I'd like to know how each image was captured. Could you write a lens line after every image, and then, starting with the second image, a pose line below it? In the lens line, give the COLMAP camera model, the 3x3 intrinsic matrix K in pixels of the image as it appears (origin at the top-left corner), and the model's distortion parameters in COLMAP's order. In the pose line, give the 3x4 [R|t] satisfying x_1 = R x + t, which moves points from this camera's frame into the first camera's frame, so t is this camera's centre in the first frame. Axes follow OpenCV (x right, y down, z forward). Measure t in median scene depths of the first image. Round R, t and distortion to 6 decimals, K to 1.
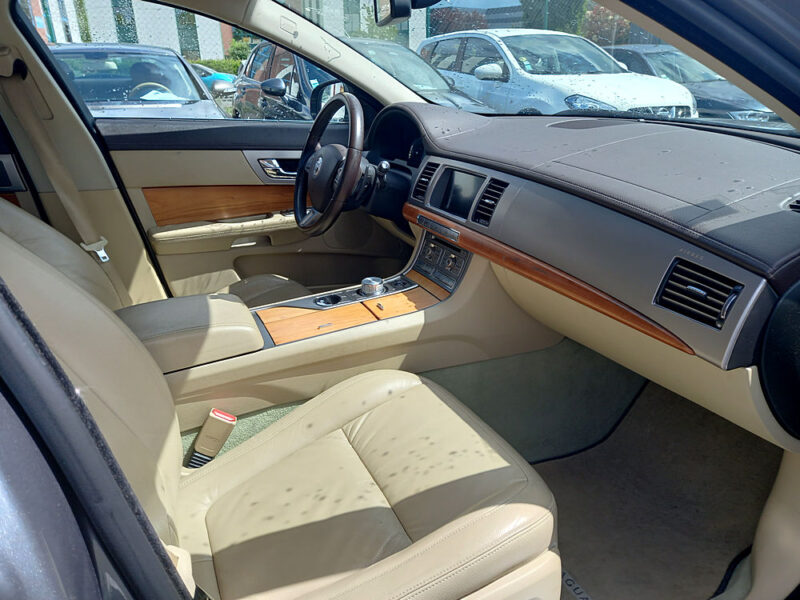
lens RADIAL K [[582.5, 0, 408.4], [0, 582.5, 298.8], [0, 0, 1]] dist [0.089632, -0.083408]
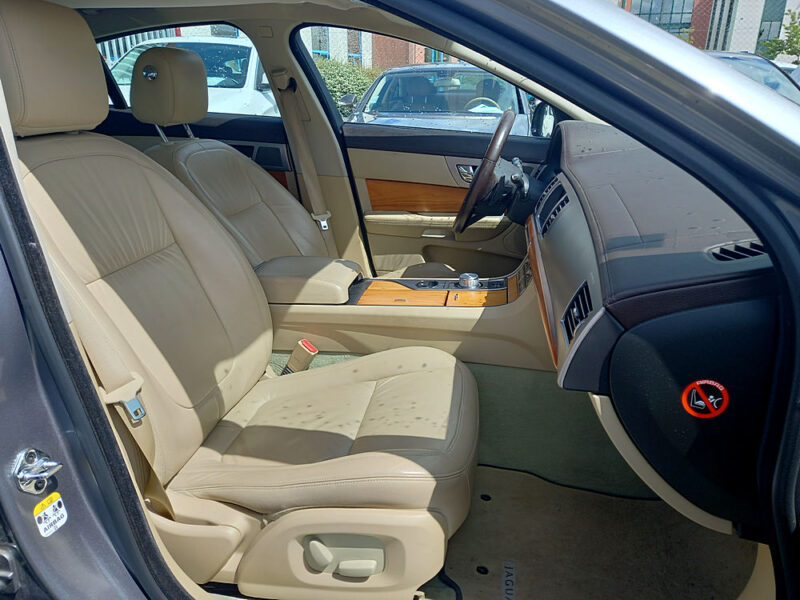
lens RADIAL K [[582.5, 0, 408.4], [0, 582.5, 298.8], [0, 0, 1]] dist [0.089632, -0.083408]
pose [[0.828735, 0.210800, -0.518423, 0.359474], [-0.222676, 0.974067, 0.040111, -0.005919], [0.513434, 0.082199, 0.854183, -0.012360]]
